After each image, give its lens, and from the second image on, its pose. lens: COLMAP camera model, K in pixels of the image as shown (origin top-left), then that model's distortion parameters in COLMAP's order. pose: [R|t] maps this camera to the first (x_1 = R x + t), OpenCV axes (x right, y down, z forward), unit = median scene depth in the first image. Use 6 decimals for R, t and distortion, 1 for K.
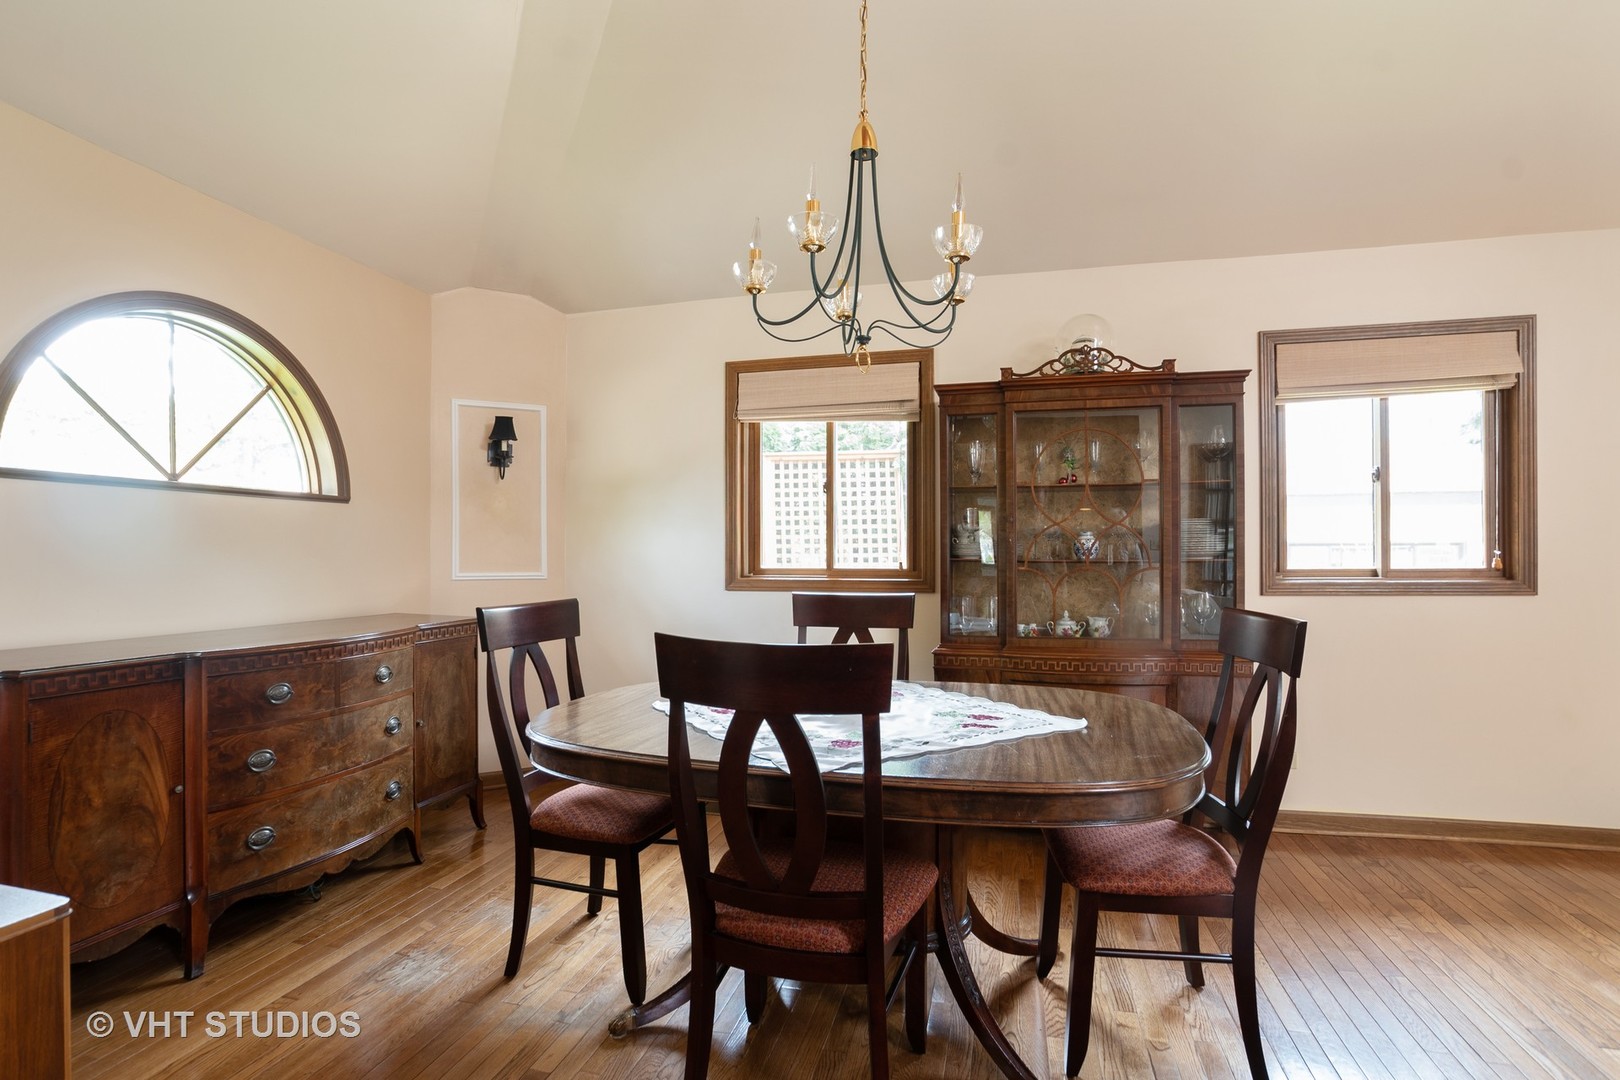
lens RADIAL K [[776.5, 0, 806.3], [0, 776.5, 553.0], [0, 0, 1]] dist [-0.048873, 0.028464]
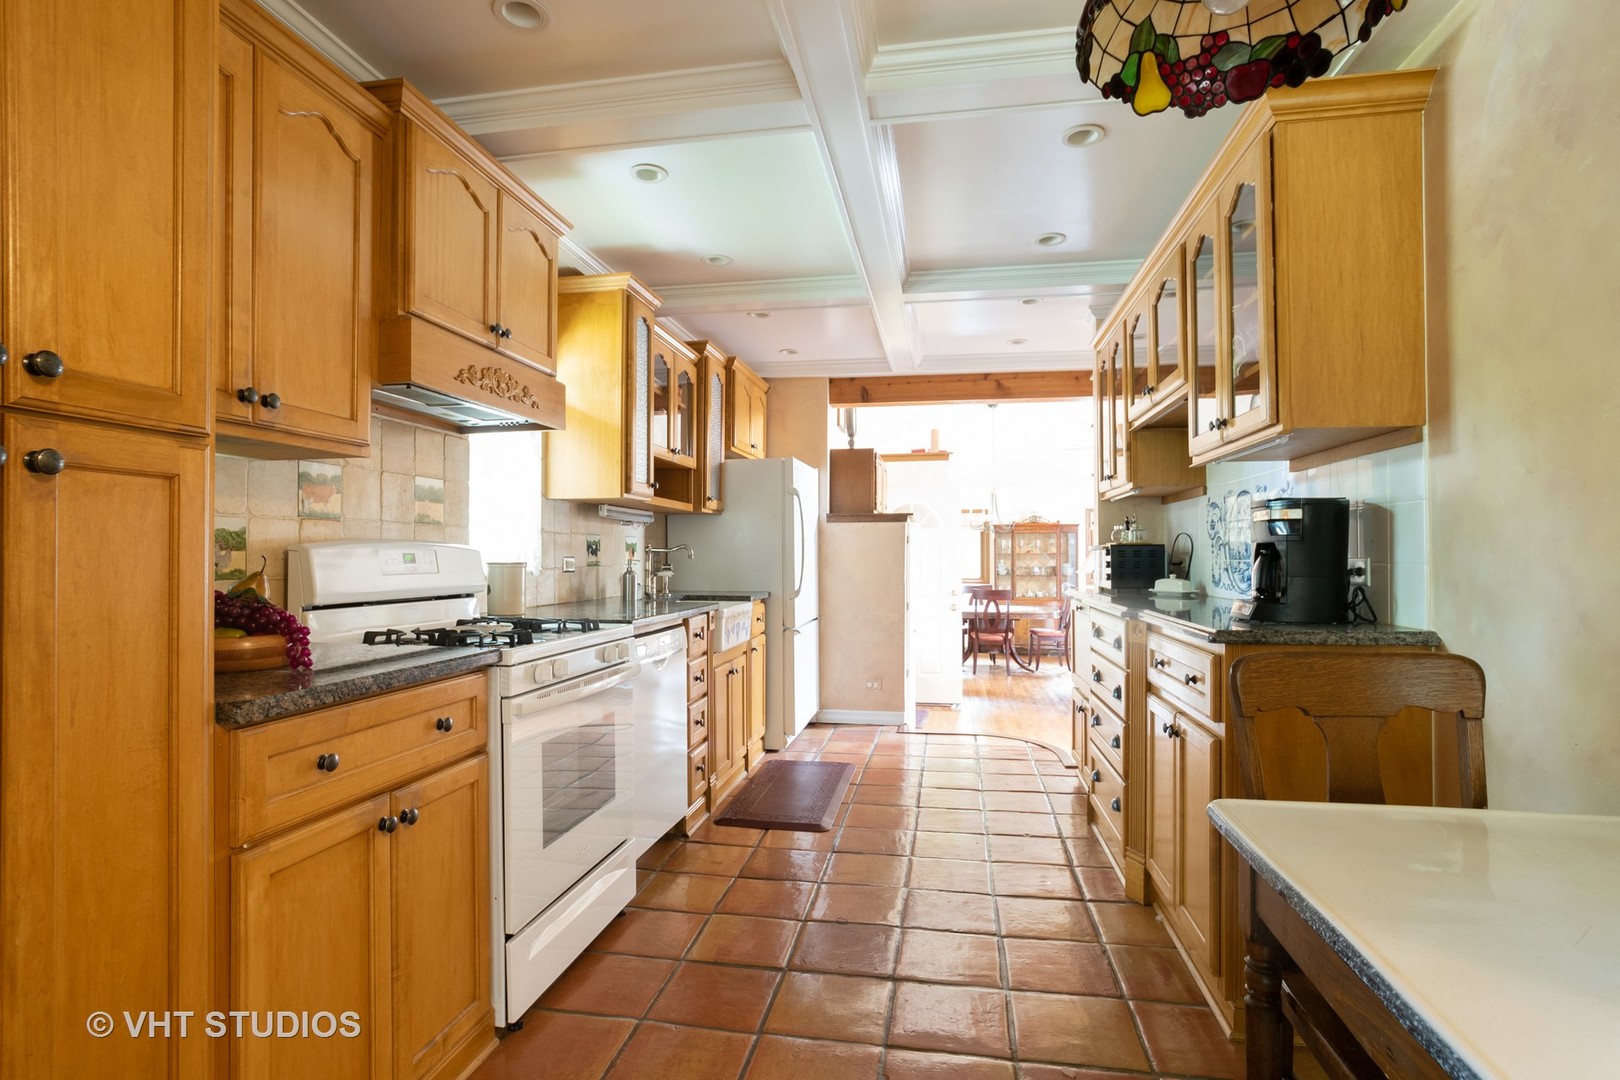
lens RADIAL K [[776.5, 0, 806.3], [0, 776.5, 553.0], [0, 0, 1]] dist [-0.048873, 0.028464]
pose [[0.996811, 0.001797, 0.079778, -0.946898], [-0.001376, 0.999985, -0.005331, -0.070664], [-0.079786, 0.005204, 0.996798, -2.393462]]
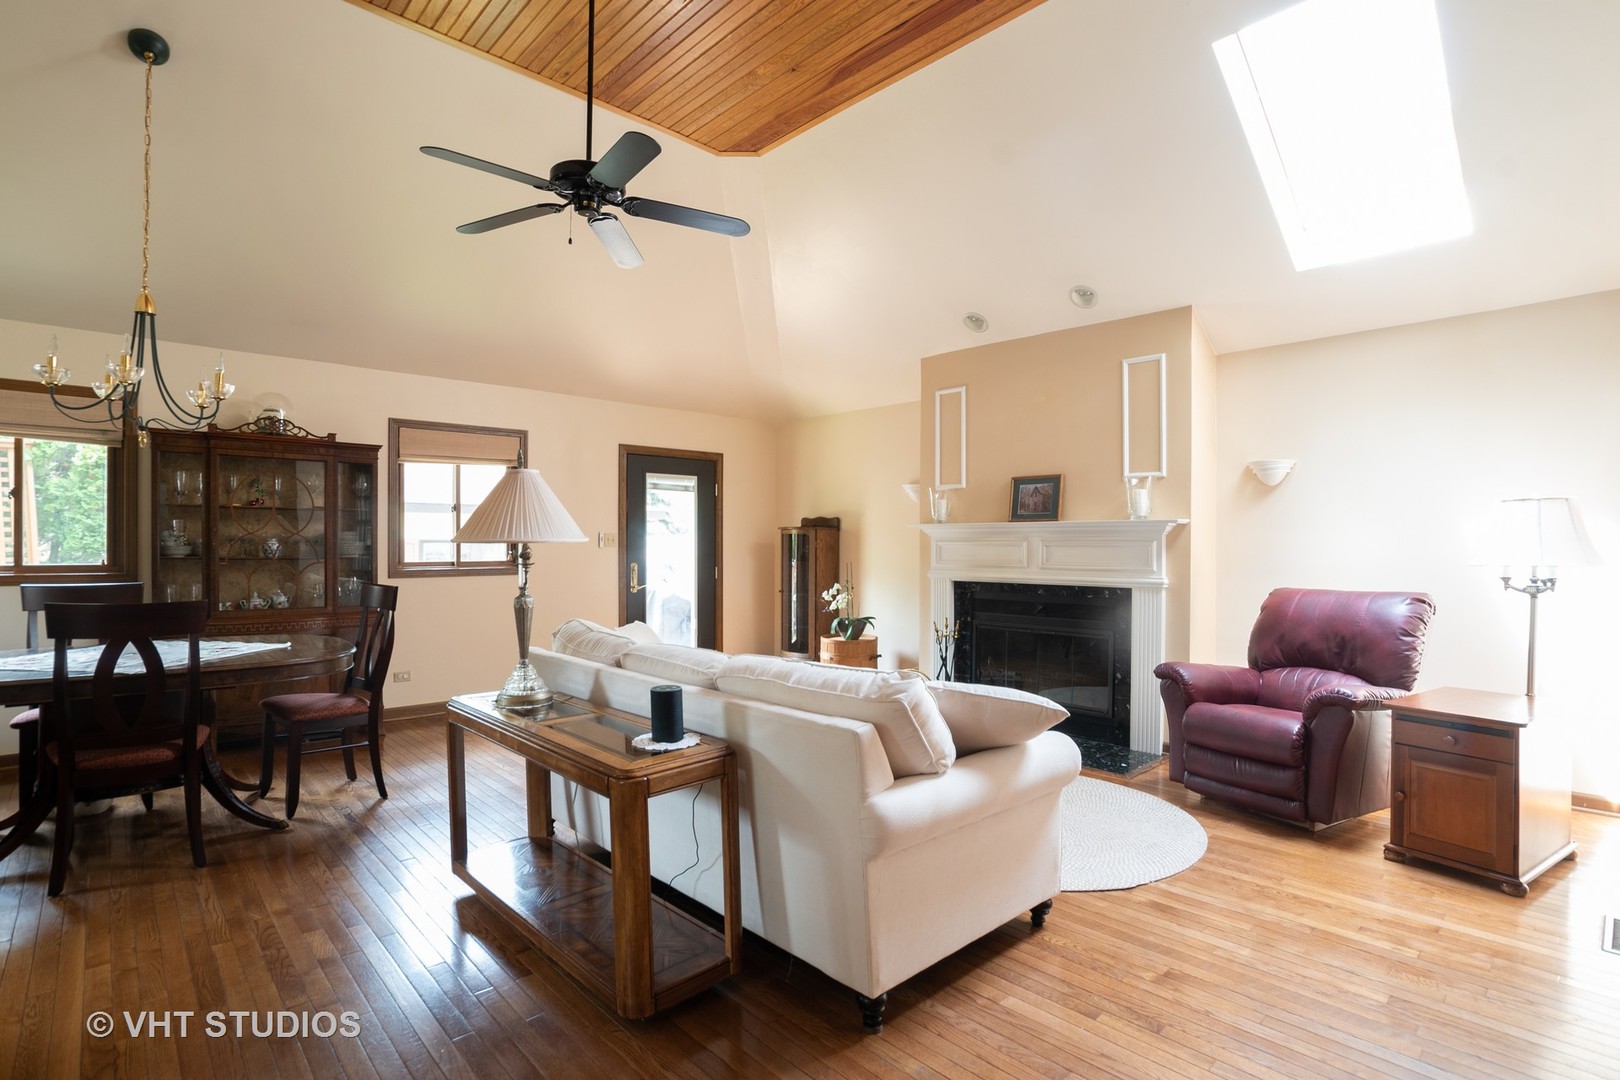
lens RADIAL K [[776.5, 0, 806.3], [0, 776.5, 553.0], [0, 0, 1]] dist [-0.048873, 0.028464]
pose [[0.530777, -0.001142, 0.847511, -0.345737], [-0.010164, 0.999919, 0.007713, -0.021974], [-0.847451, -0.012708, 0.530722, -0.671569]]
